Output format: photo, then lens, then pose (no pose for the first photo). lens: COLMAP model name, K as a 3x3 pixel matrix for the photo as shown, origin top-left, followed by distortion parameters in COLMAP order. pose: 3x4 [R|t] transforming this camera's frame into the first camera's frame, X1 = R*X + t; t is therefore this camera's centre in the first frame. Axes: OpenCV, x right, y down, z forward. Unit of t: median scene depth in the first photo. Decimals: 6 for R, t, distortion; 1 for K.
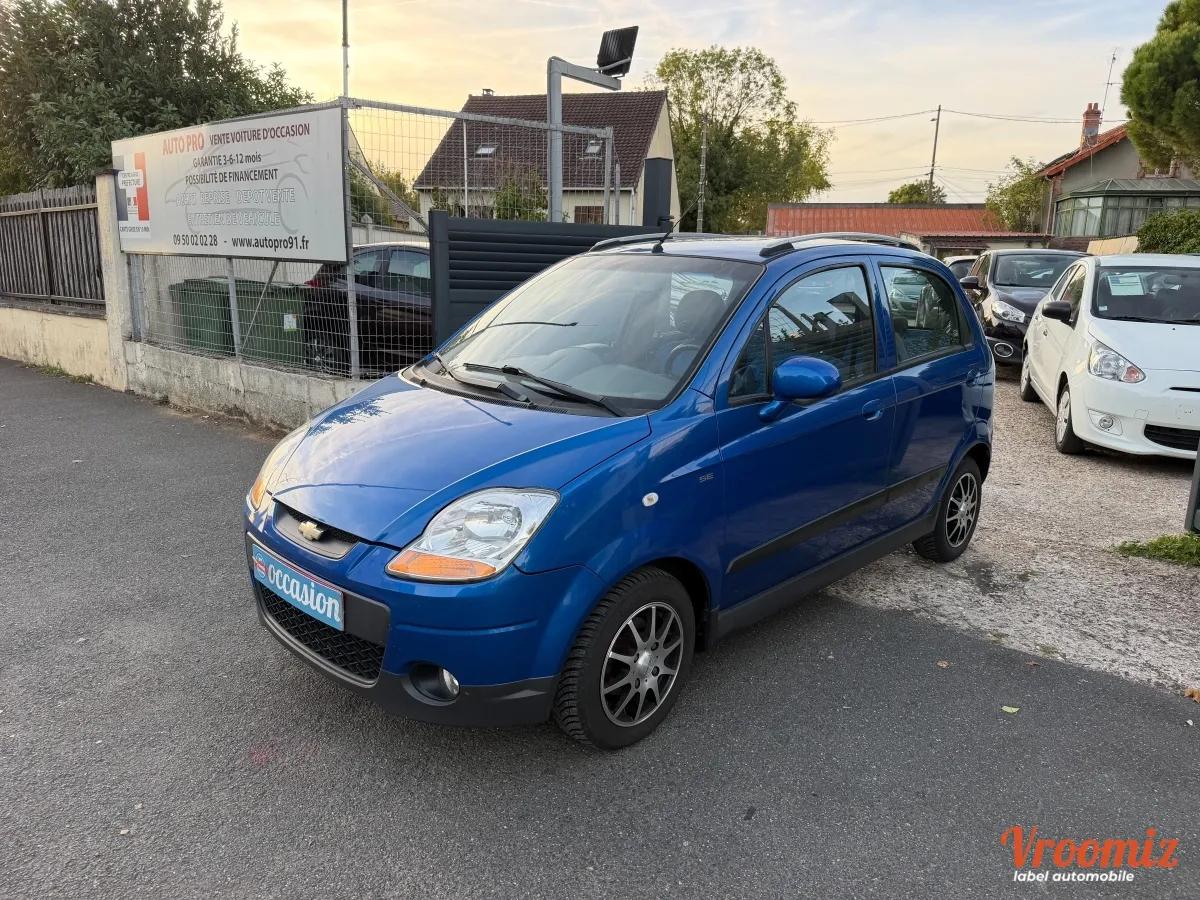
lens RADIAL K [[852.1, 0, 600.0], [0, 852.1, 450.0], [0, 0, 1]] dist [-0.000503, -0.002145]
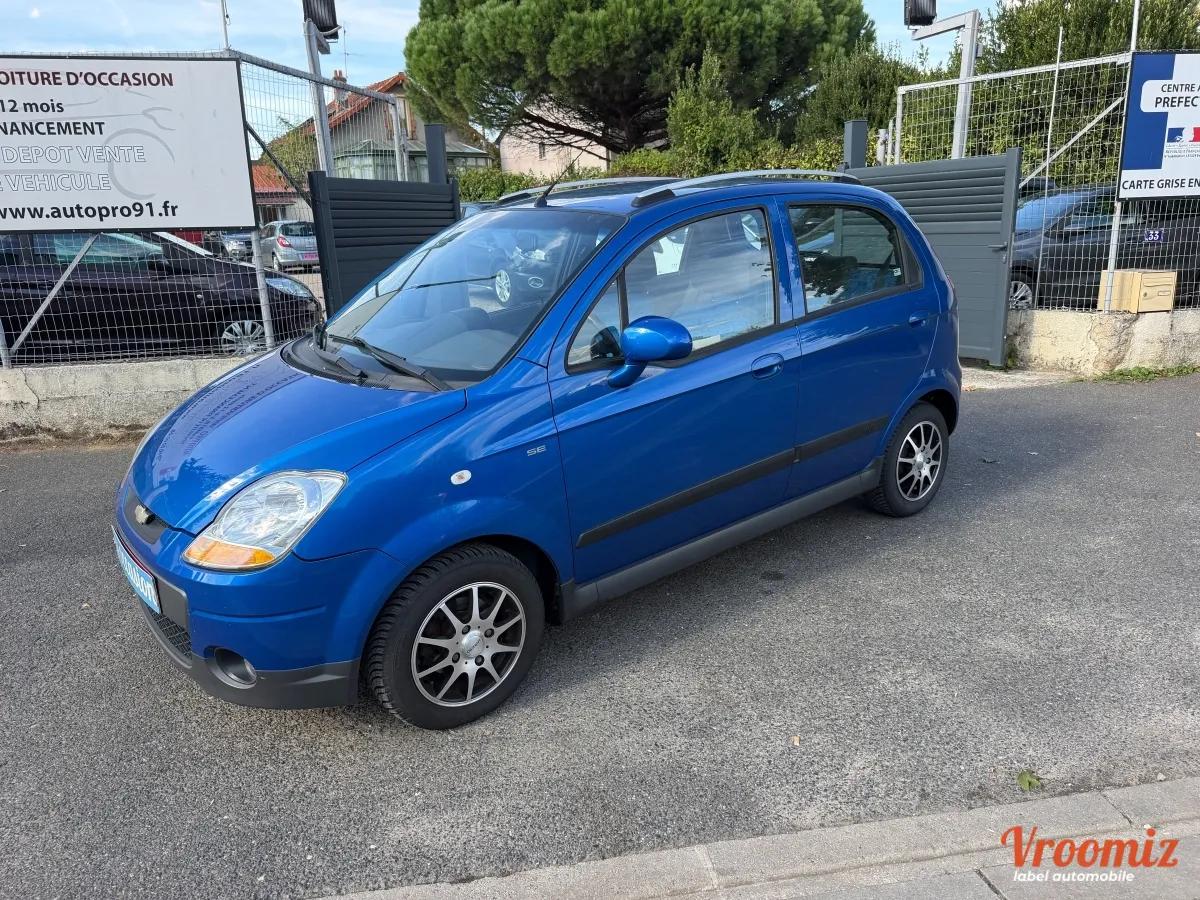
lens RADIAL K [[864.1, 0, 604.8], [0, 864.1, 449.4], [0, 0, 1]] dist [0.001874, -0.007148]
pose [[0.645061, -0.235856, 0.726821, -0.647927], [0.205242, 0.969699, 0.132515, -0.022834], [-0.736052, 0.063694, 0.673922, 0.066086]]
